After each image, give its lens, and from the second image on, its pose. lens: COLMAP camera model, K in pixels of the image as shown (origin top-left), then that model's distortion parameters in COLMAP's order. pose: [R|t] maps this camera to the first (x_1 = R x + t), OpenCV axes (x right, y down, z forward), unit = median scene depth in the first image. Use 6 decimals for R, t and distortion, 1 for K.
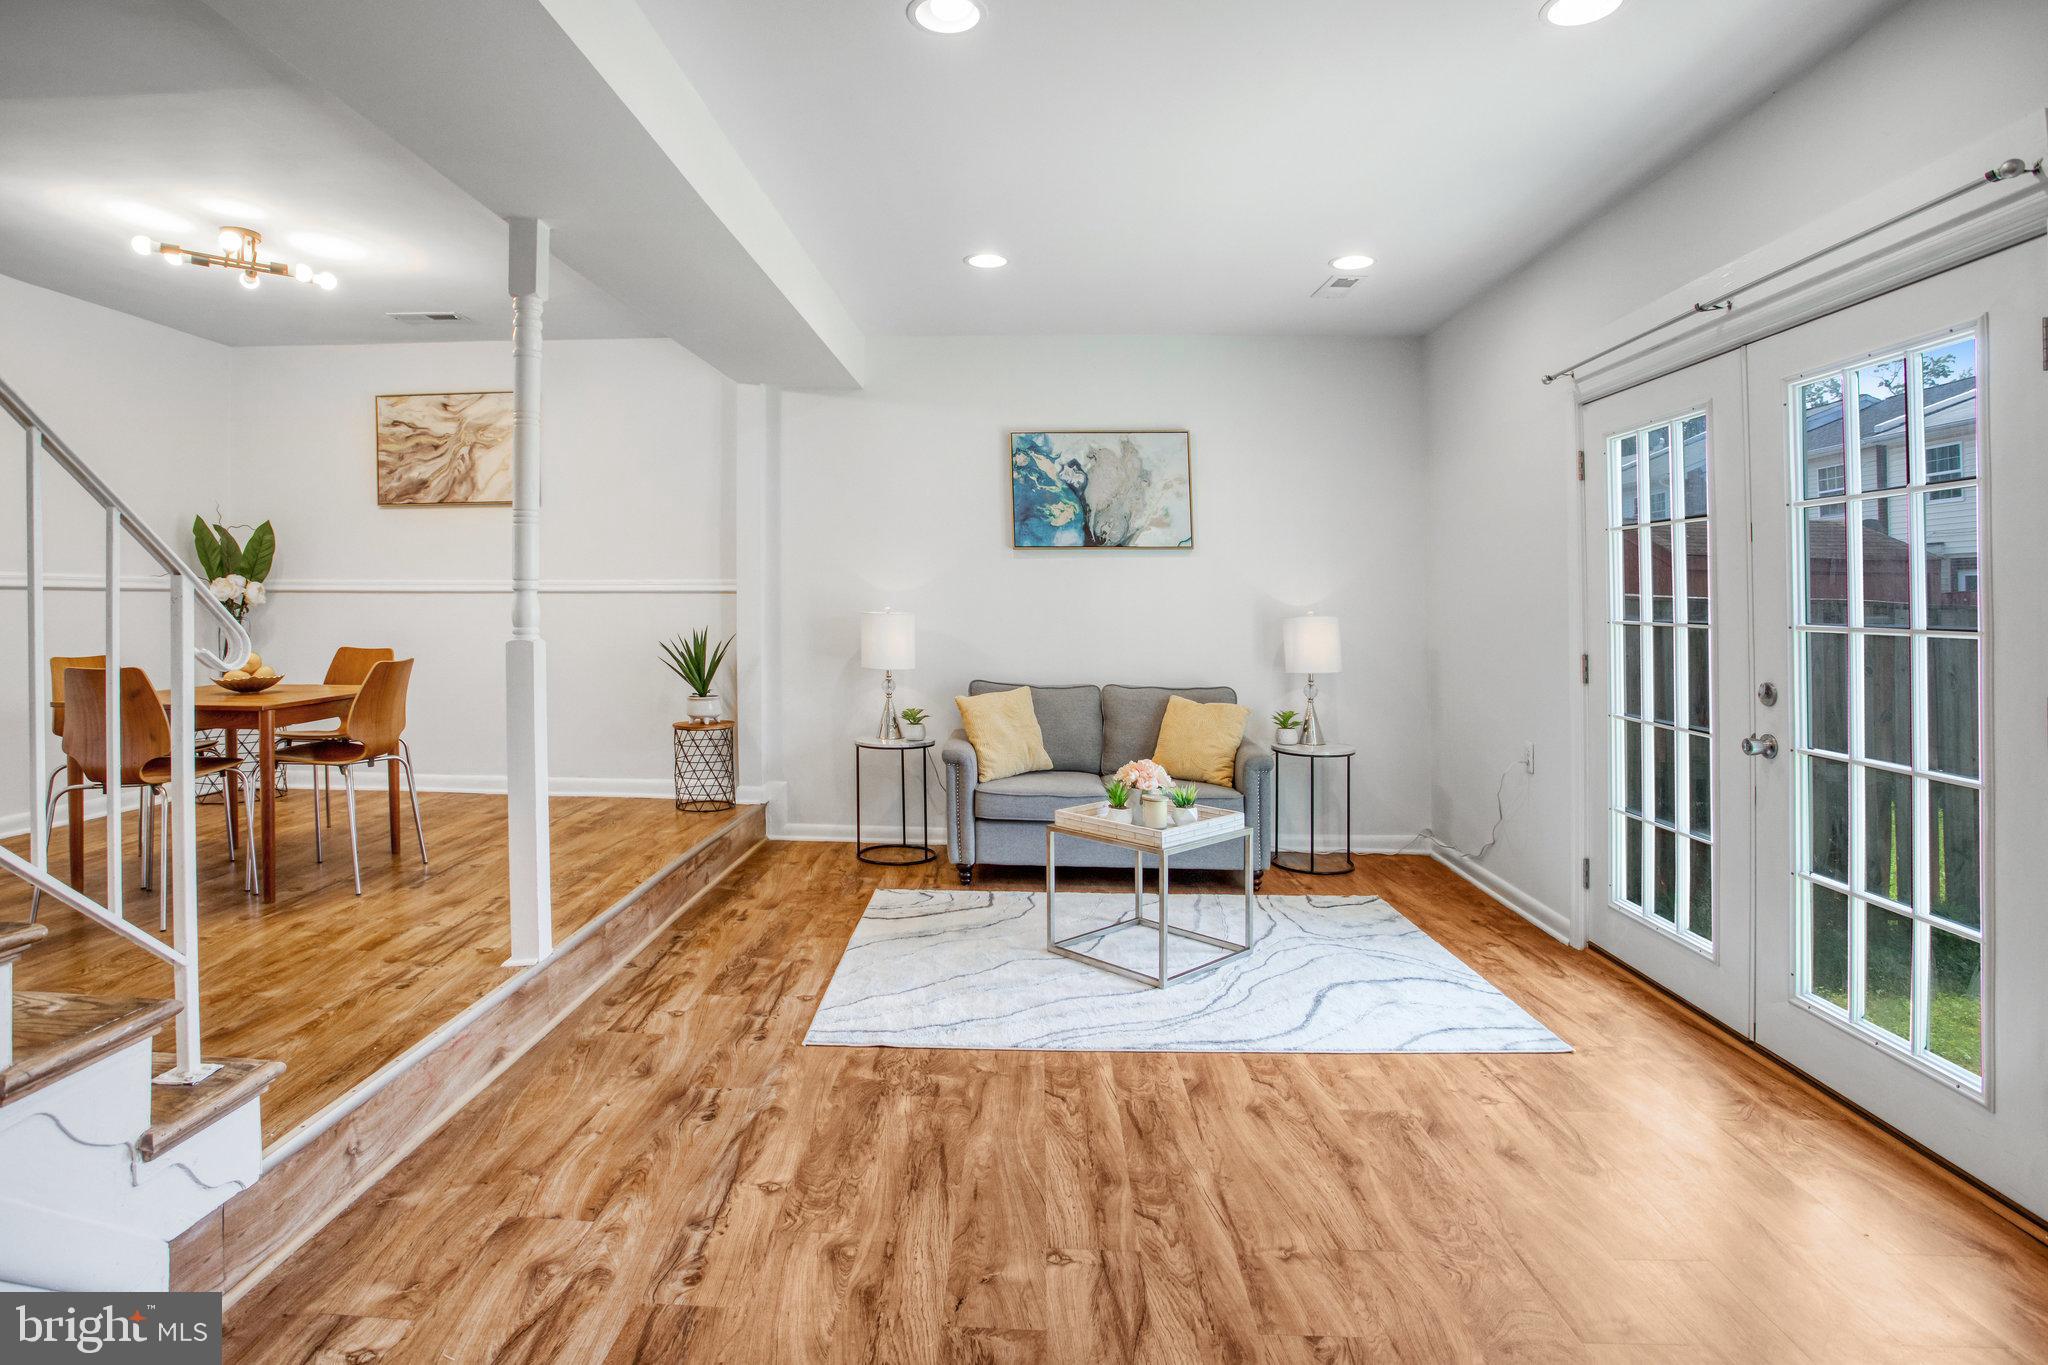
lens RADIAL K [[1013.6, 0, 965.0], [0, 1013.6, 593.0], [0, 0, 1]] dist [-0.065420, 0.024178]
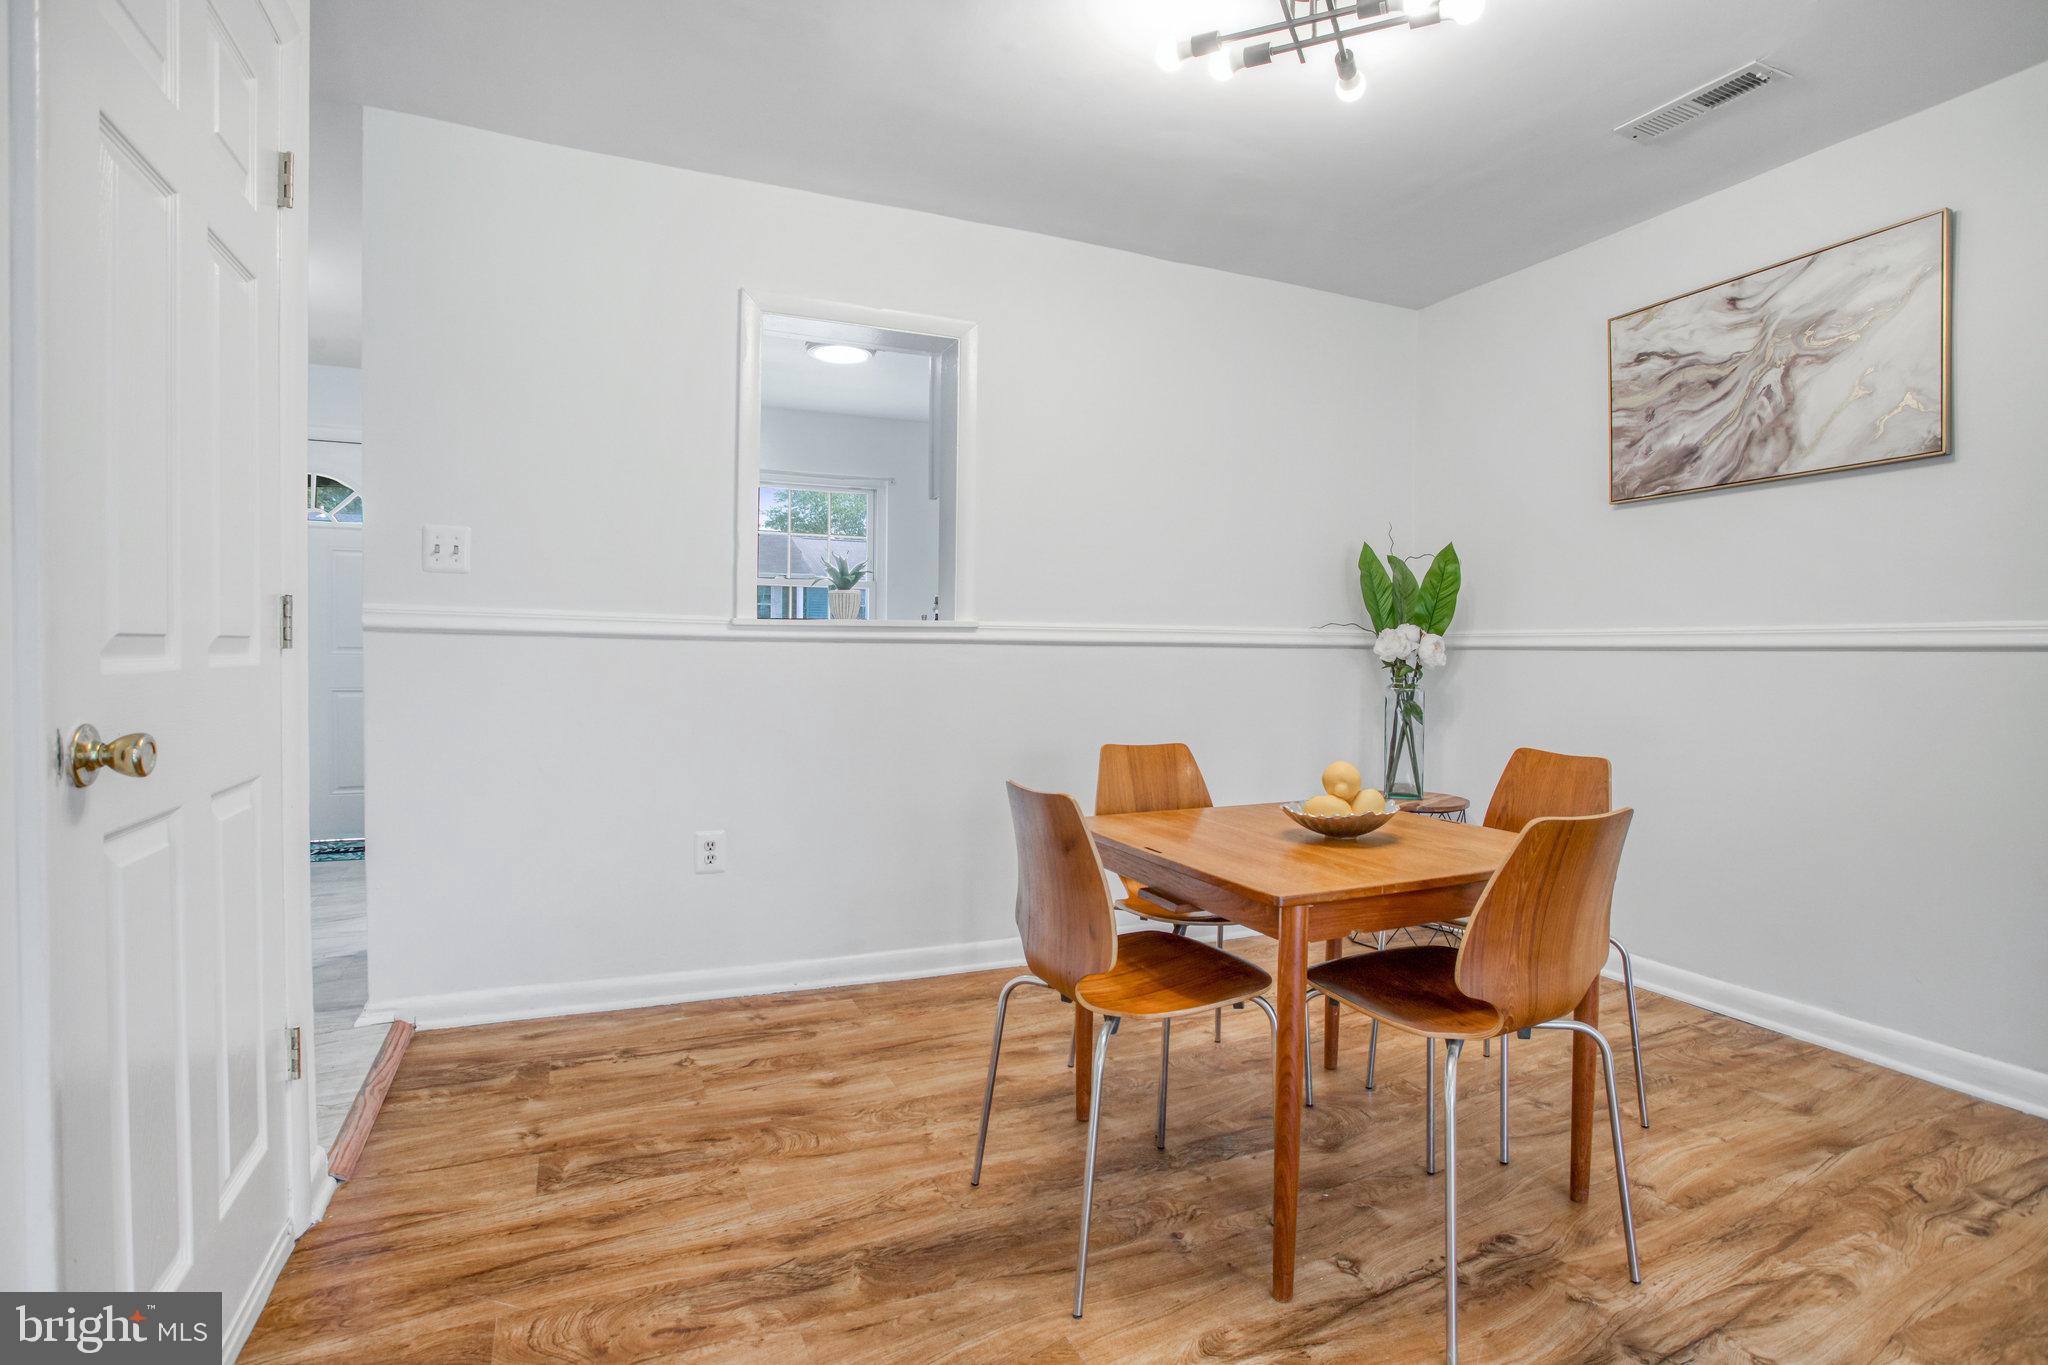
lens RADIAL K [[1013.6, 0, 1044.2], [0, 1013.6, 693.9], [0, 0, 1]] dist [-0.065420, 0.024178]
pose [[0.463452, 0.035530, -0.885410, -0.222875], [-0.002353, 0.999242, 0.038866, 0.003599], [0.886119, -0.015929, 0.463184, 0.430978]]
